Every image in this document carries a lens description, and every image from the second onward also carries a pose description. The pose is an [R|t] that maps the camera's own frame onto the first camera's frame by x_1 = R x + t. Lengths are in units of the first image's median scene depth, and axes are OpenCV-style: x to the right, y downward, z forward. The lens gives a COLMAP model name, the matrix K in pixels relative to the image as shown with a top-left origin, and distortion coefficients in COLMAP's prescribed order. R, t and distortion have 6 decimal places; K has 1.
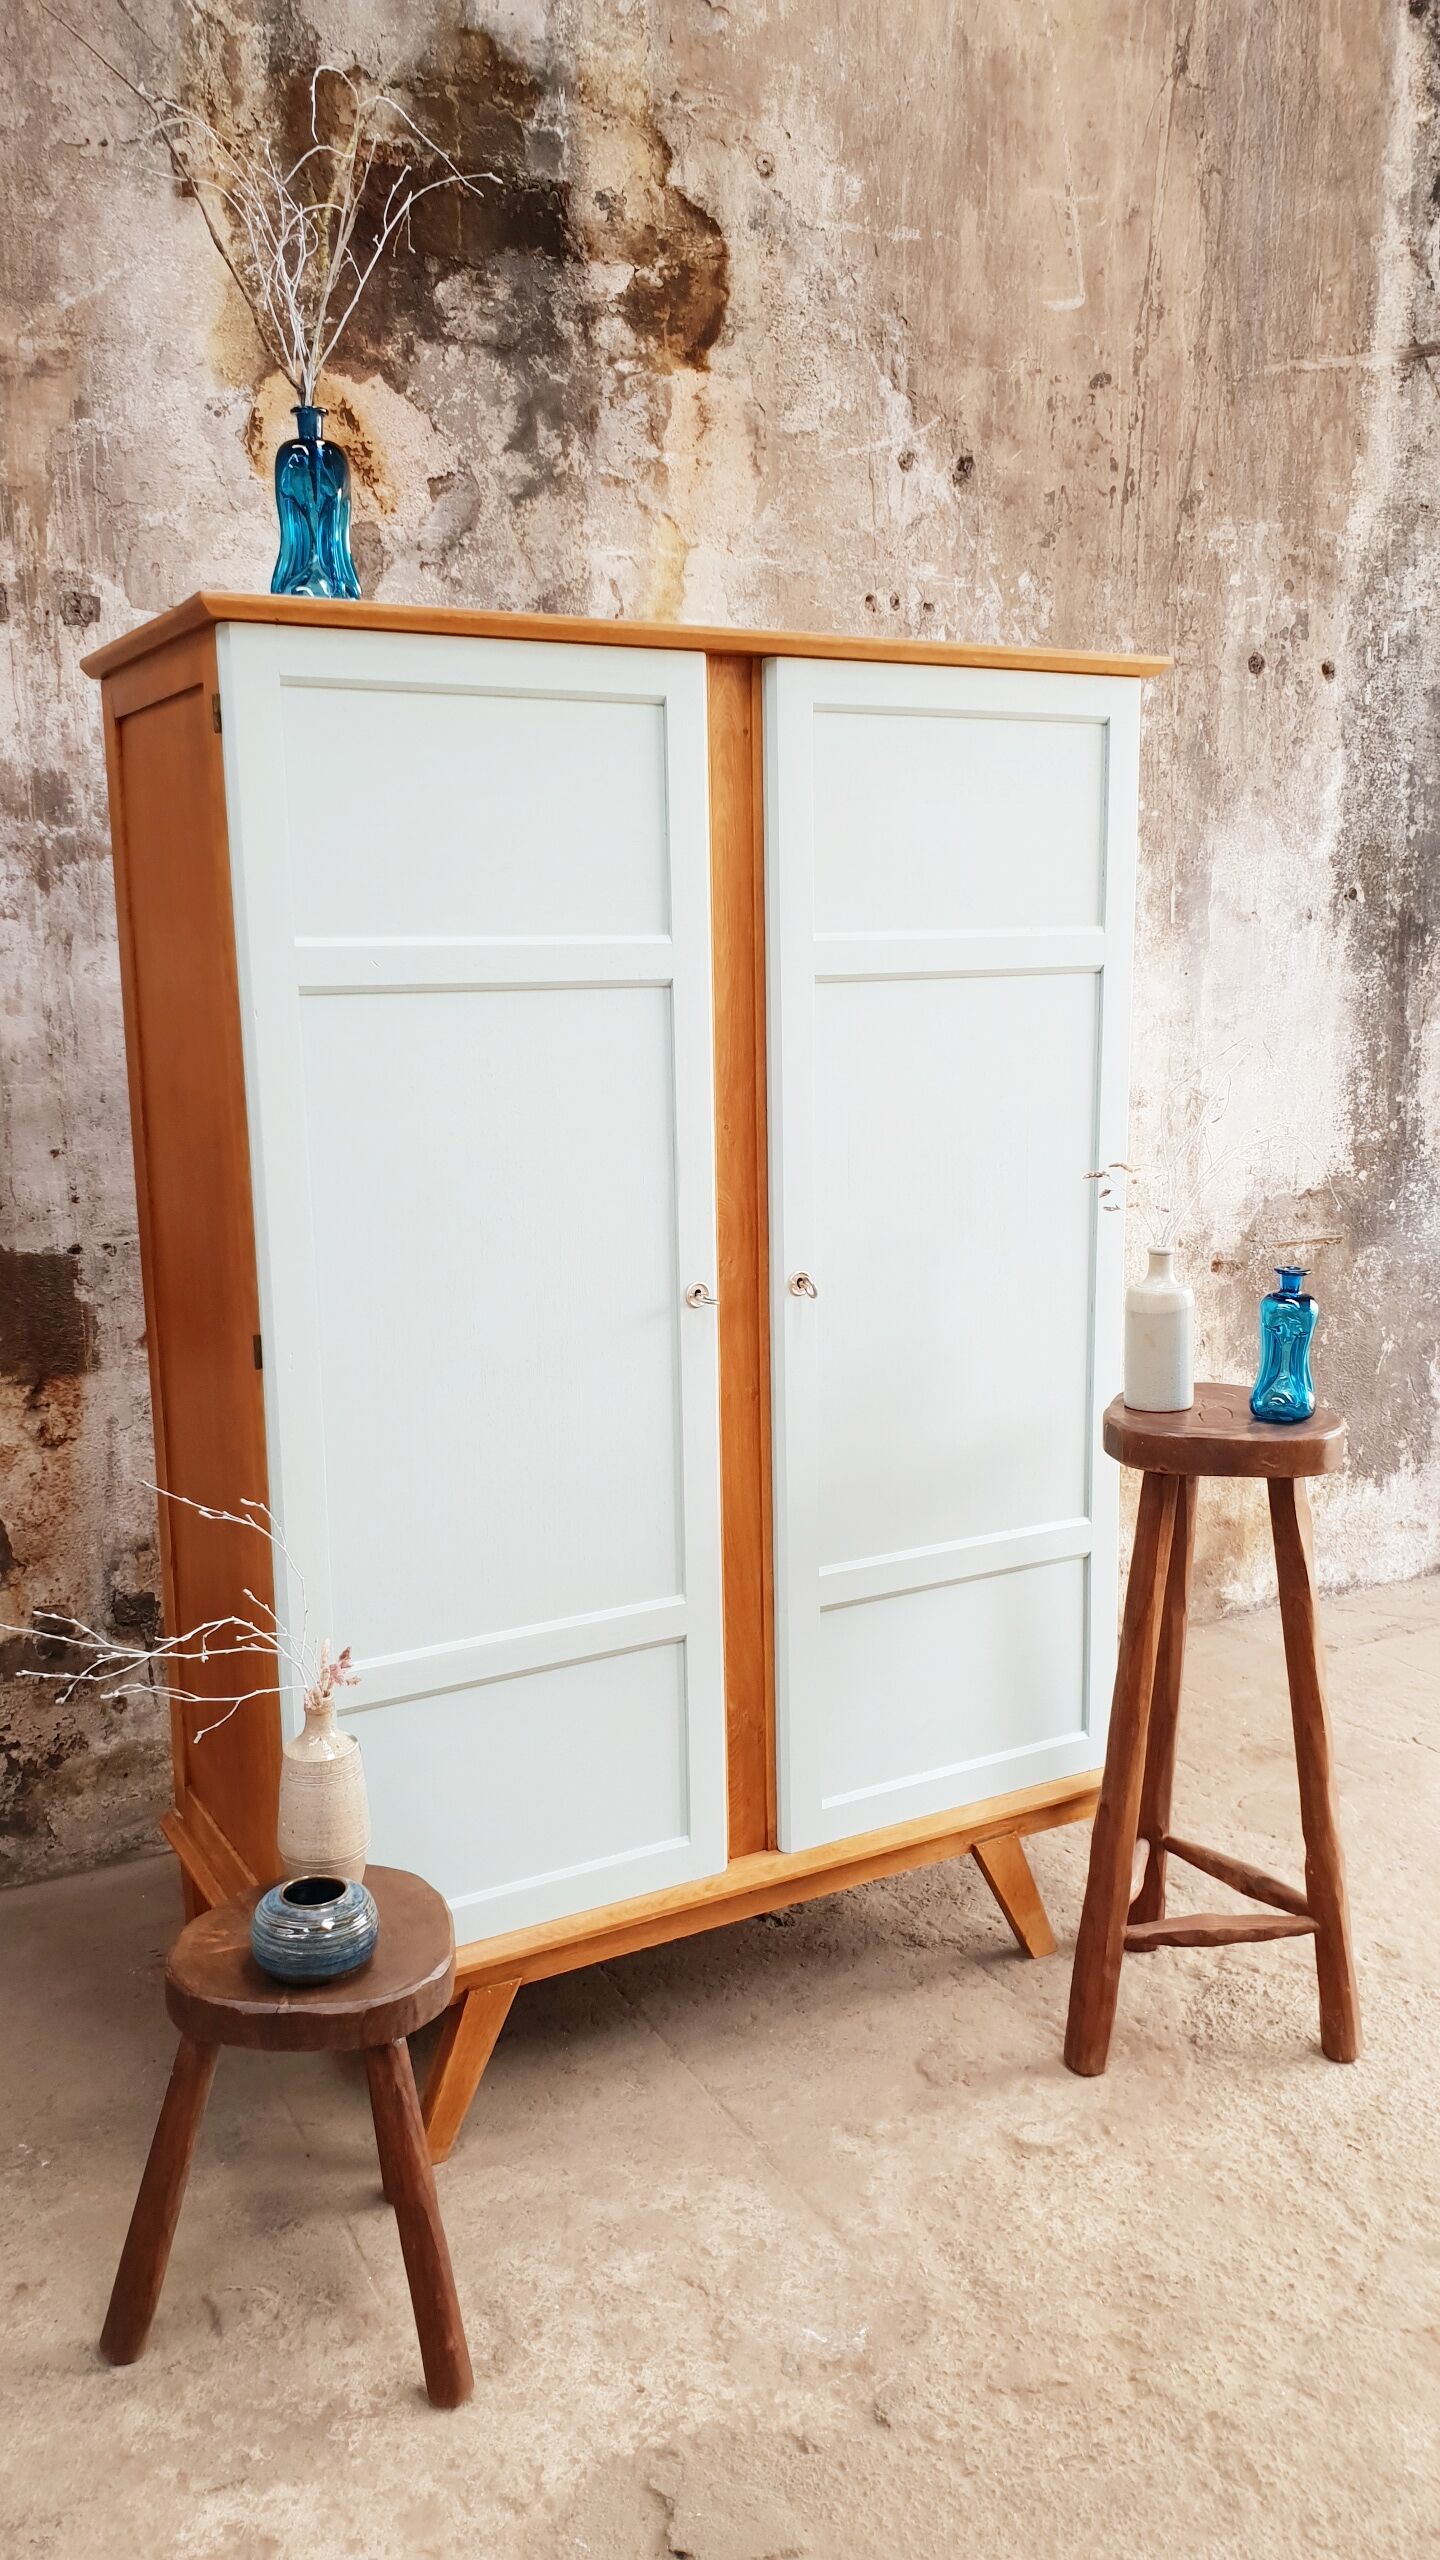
lens RADIAL K [[2009.7, 0, 746.7], [0, 2009.7, 1283.0], [0, 0, 1]] dist [-0.019353, 0.055415]
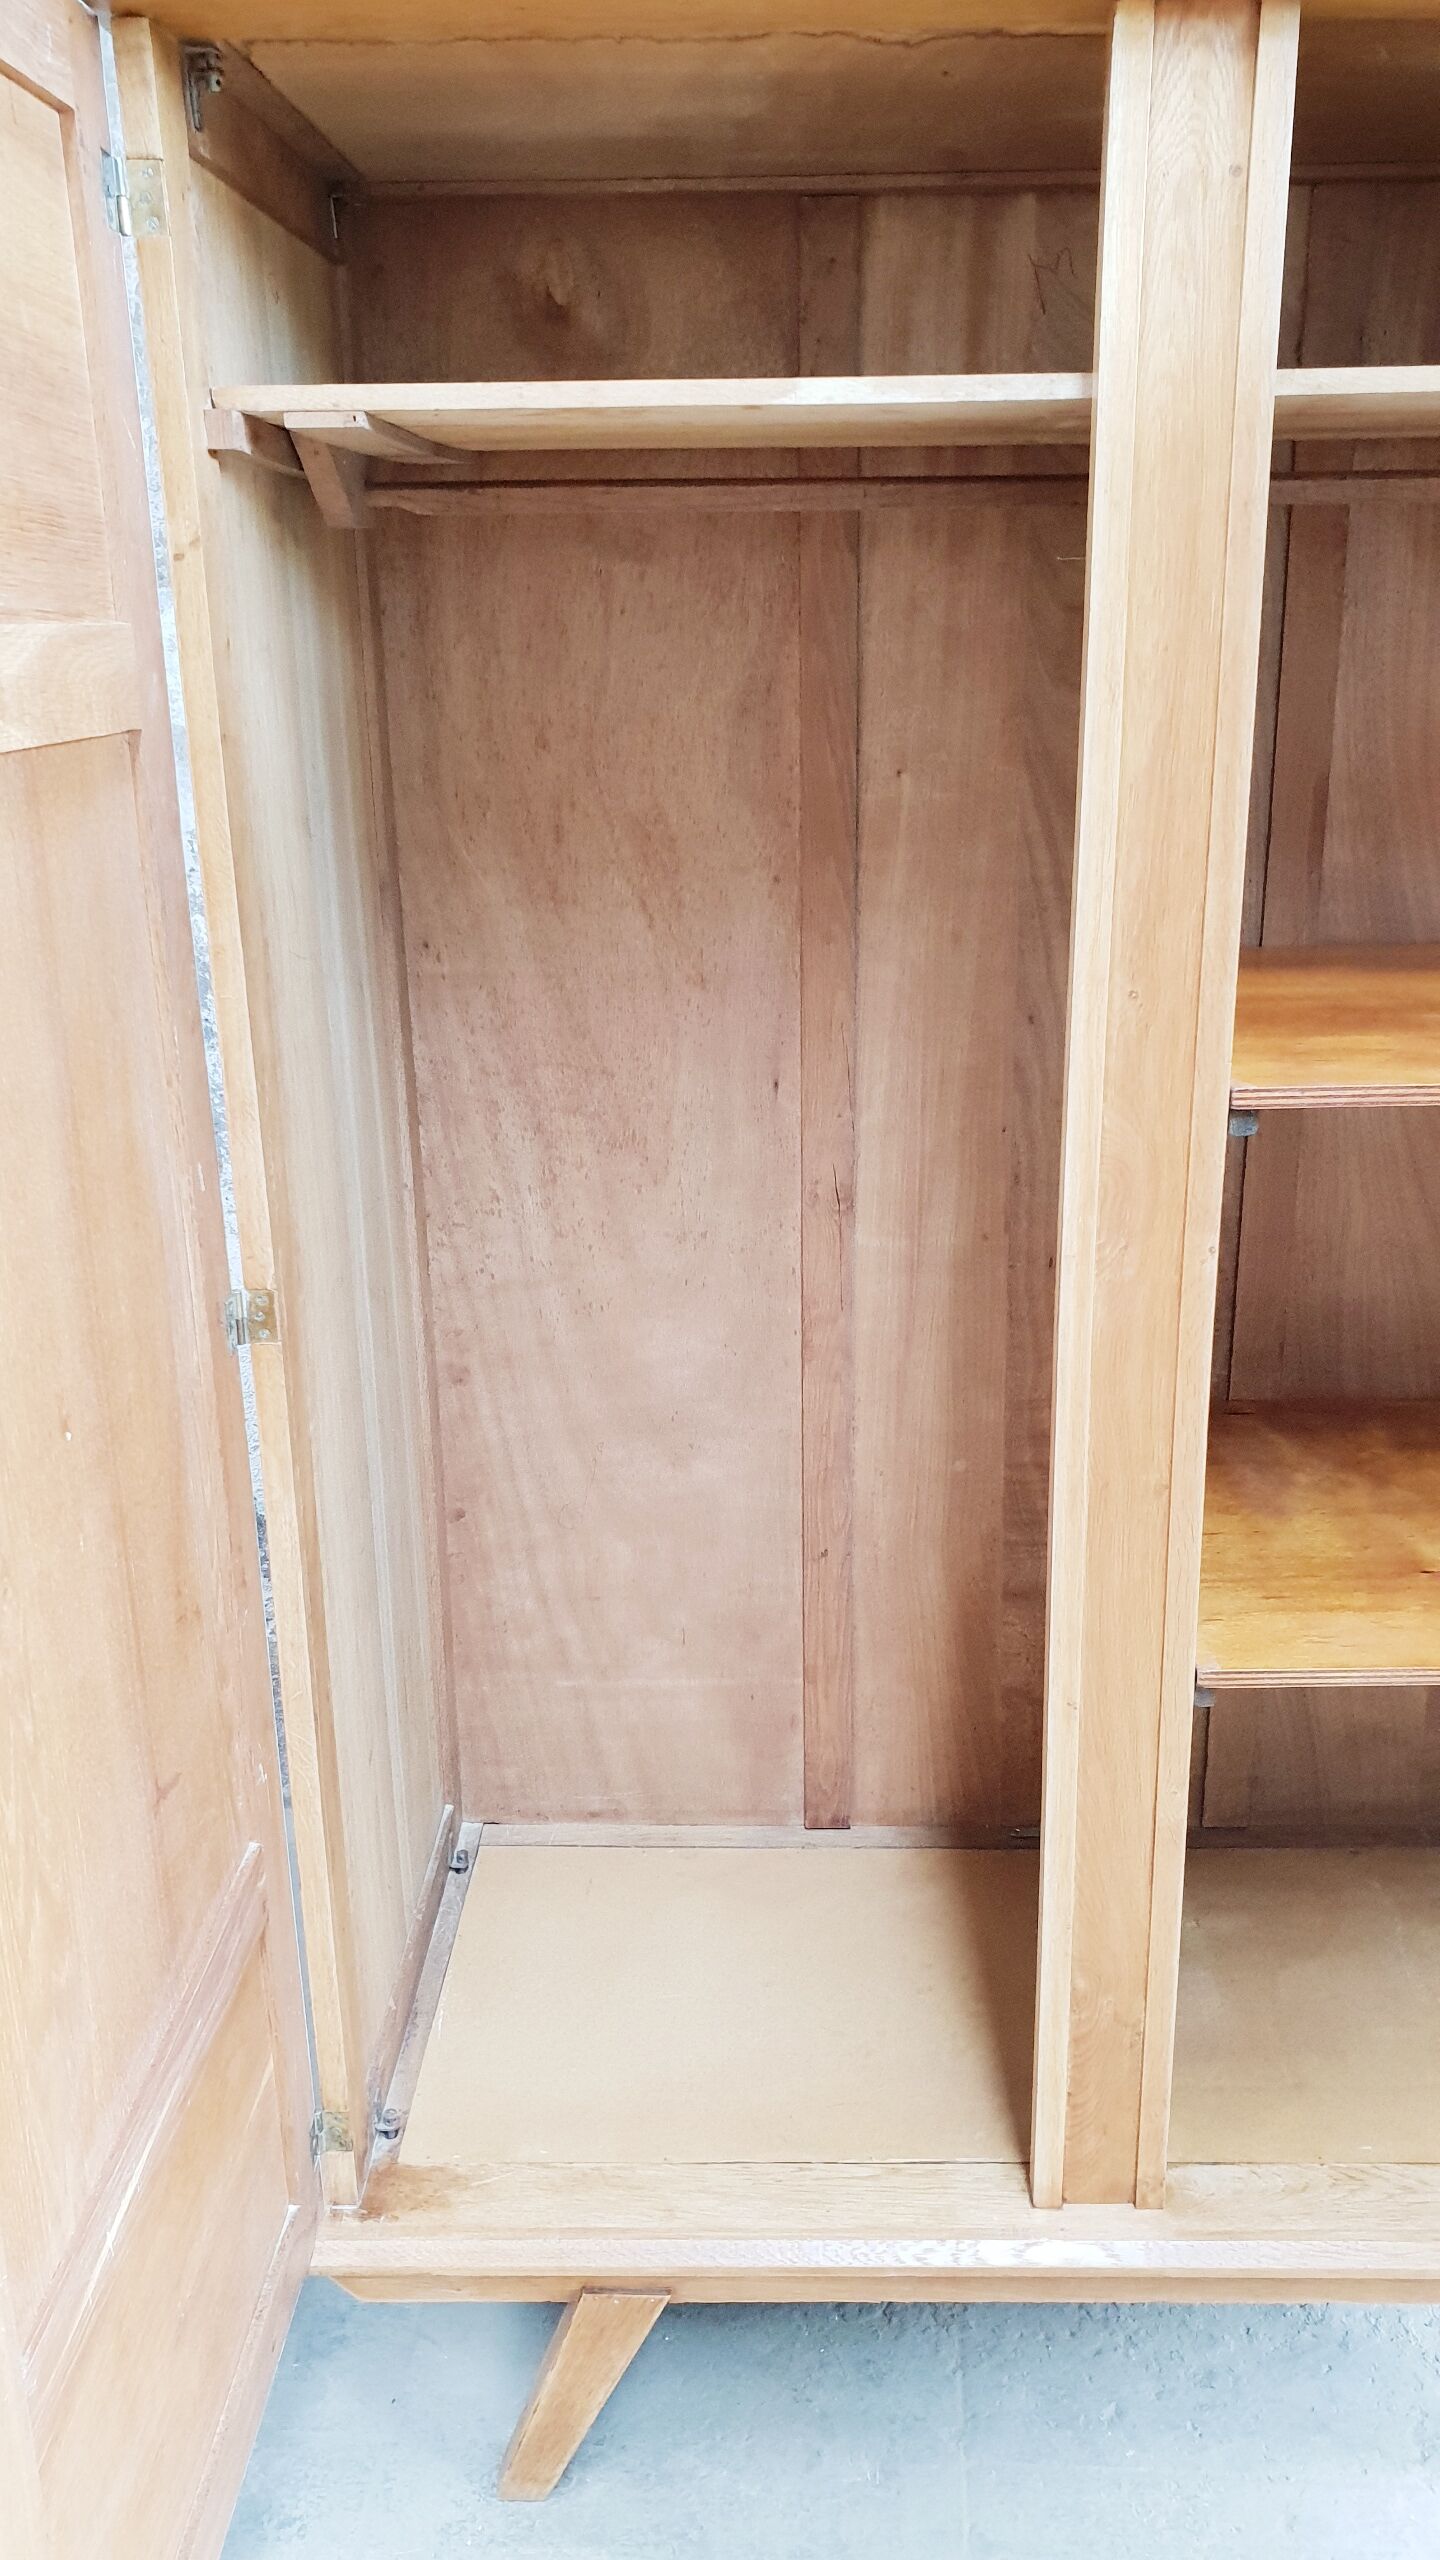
lens RADIAL K [[2009.7, 0, 756.0], [0, 2009.7, 1281.5], [0, 0, 1]] dist [-0.019353, 0.055415]
pose [[0.860893, 0.162017, -0.482301, 0.133742], [-0.089107, 0.981304, 0.170592, -0.067696], [0.500922, -0.103885, 0.859235, 0.390612]]
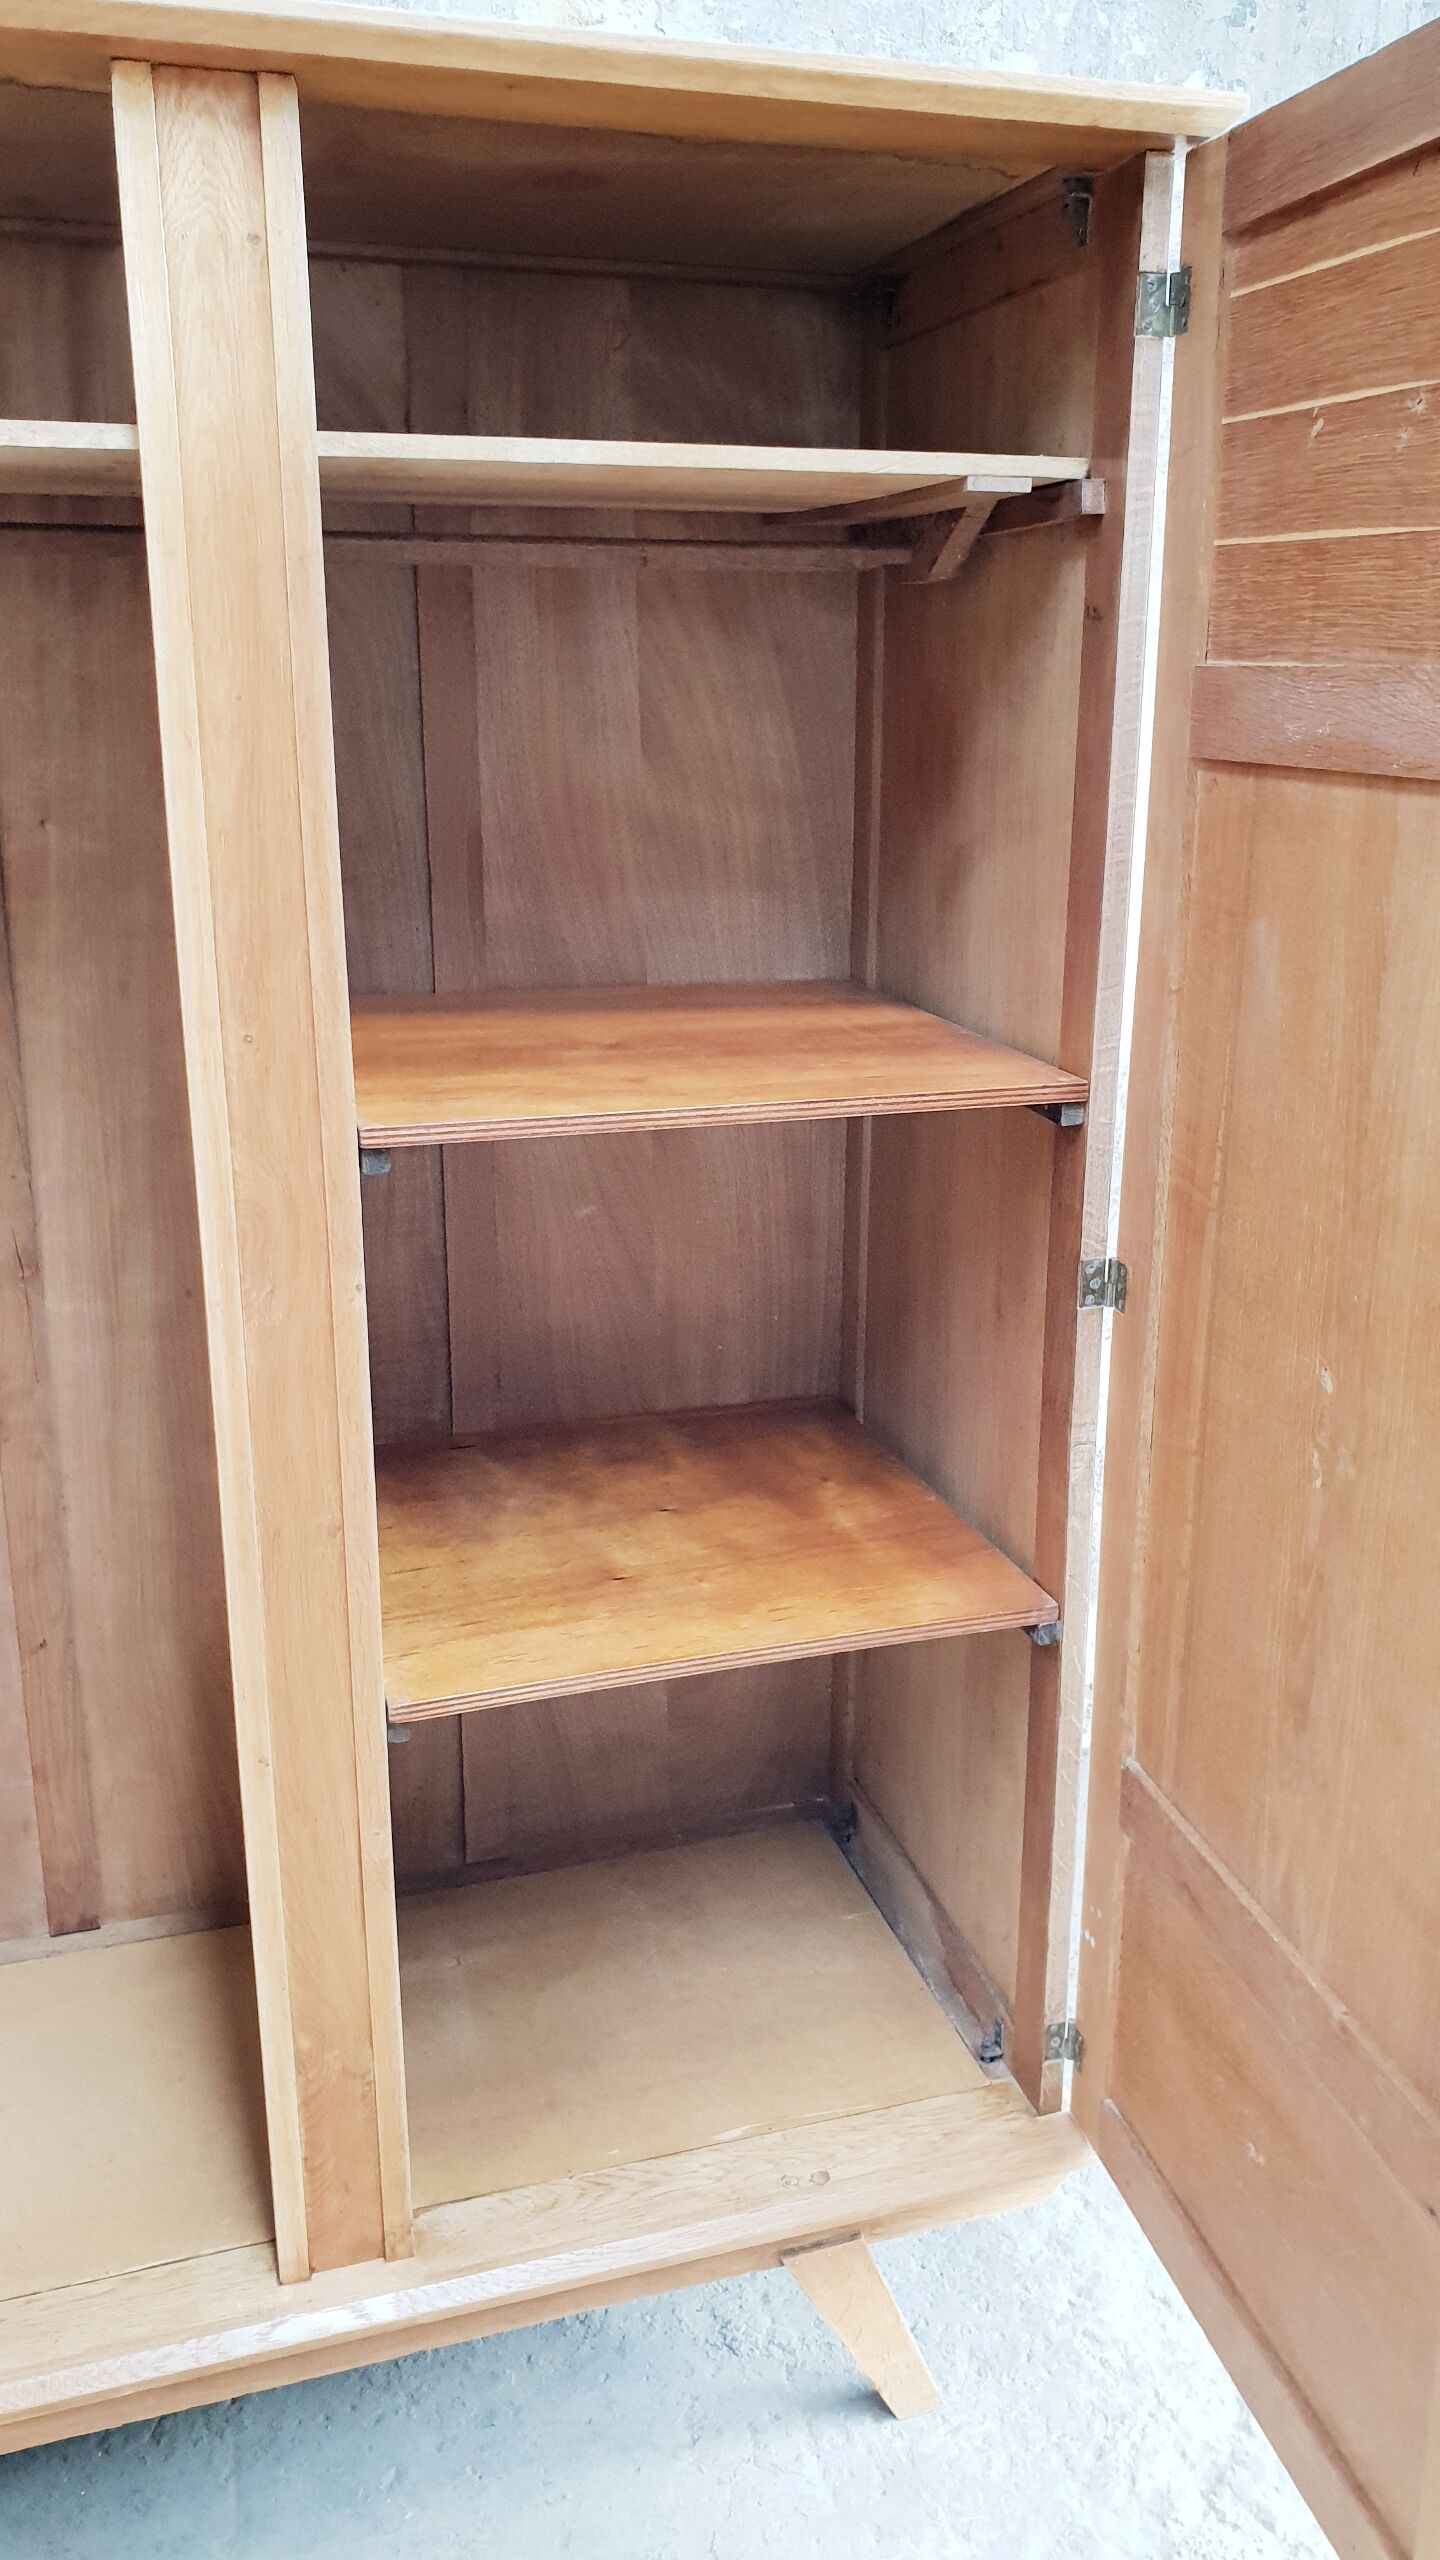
lens RADIAL K [[2009.7, 0, 744.8], [0, 2009.7, 1261.4], [0, 0, 1]] dist [-0.019353, 0.055415]
pose [[0.976786, 0.075916, -0.200314, 0.178916], [-0.054554, 0.992423, 0.110096, -0.067926], [0.207154, -0.096613, 0.973526, 0.404713]]
